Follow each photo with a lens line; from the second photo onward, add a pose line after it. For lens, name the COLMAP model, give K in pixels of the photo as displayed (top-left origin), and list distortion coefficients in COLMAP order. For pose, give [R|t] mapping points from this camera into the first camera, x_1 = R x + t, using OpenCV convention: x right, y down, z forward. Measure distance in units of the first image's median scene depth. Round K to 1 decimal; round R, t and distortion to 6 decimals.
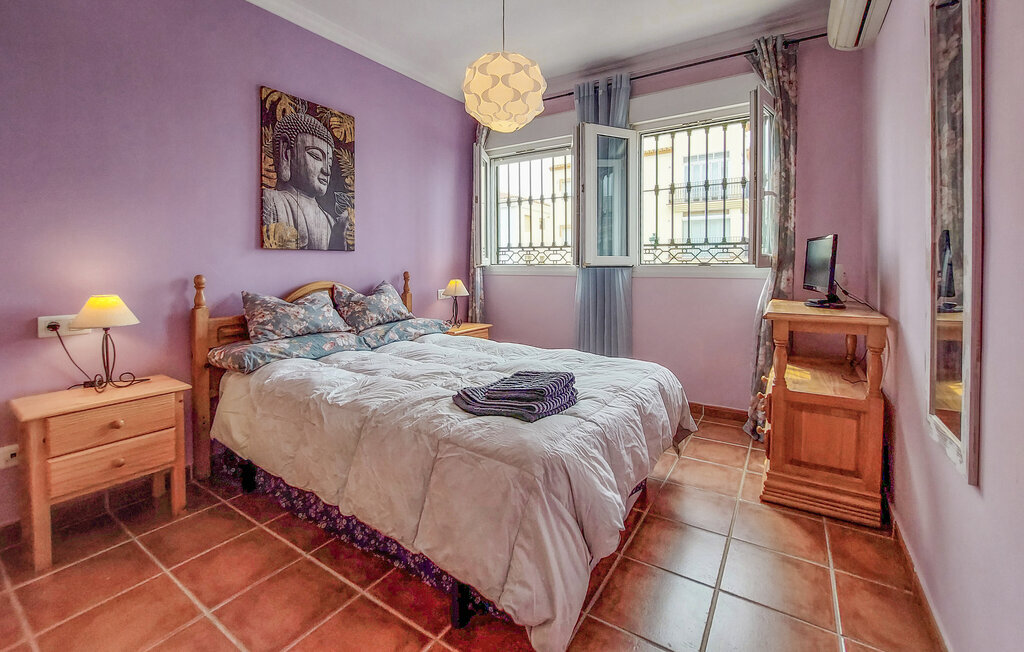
lens RADIAL K [[413.4, 0, 515.5], [0, 413.4, 269.2], [0, 0, 1]] dist [-0.002059, -0.000340]
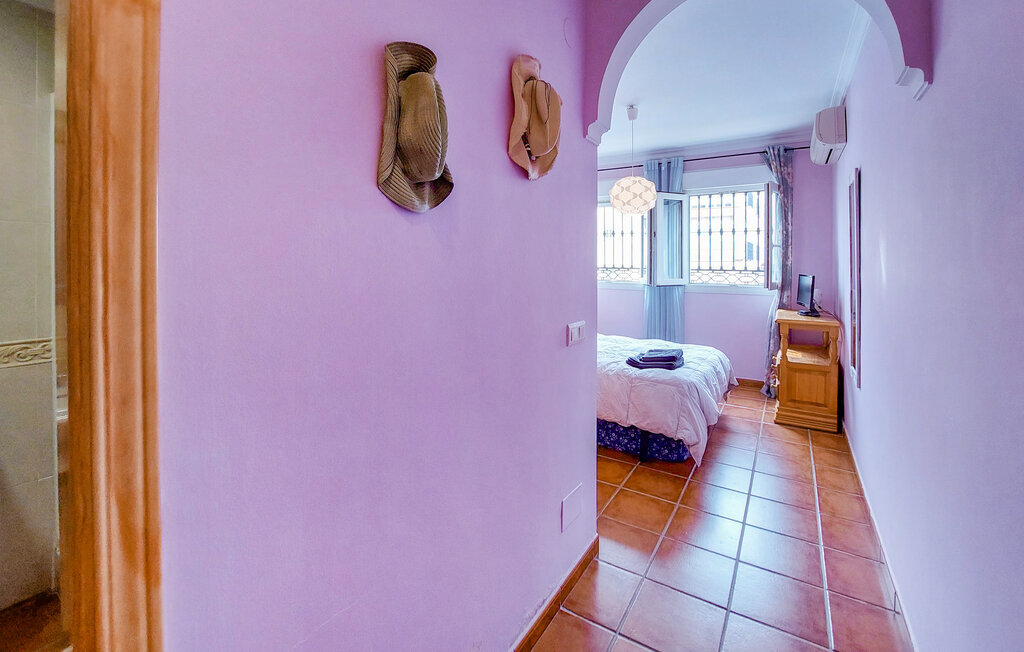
lens RADIAL K [[442.7, 0, 508.9], [0, 442.7, 250.8], [0, 0, 1]] dist [0.001222, -0.000049]
pose [[0.999691, 0.008054, 0.023526, -0.613566], [-0.007477, 0.999672, -0.024504, -0.136172], [-0.023715, 0.024320, 0.999423, -0.920248]]
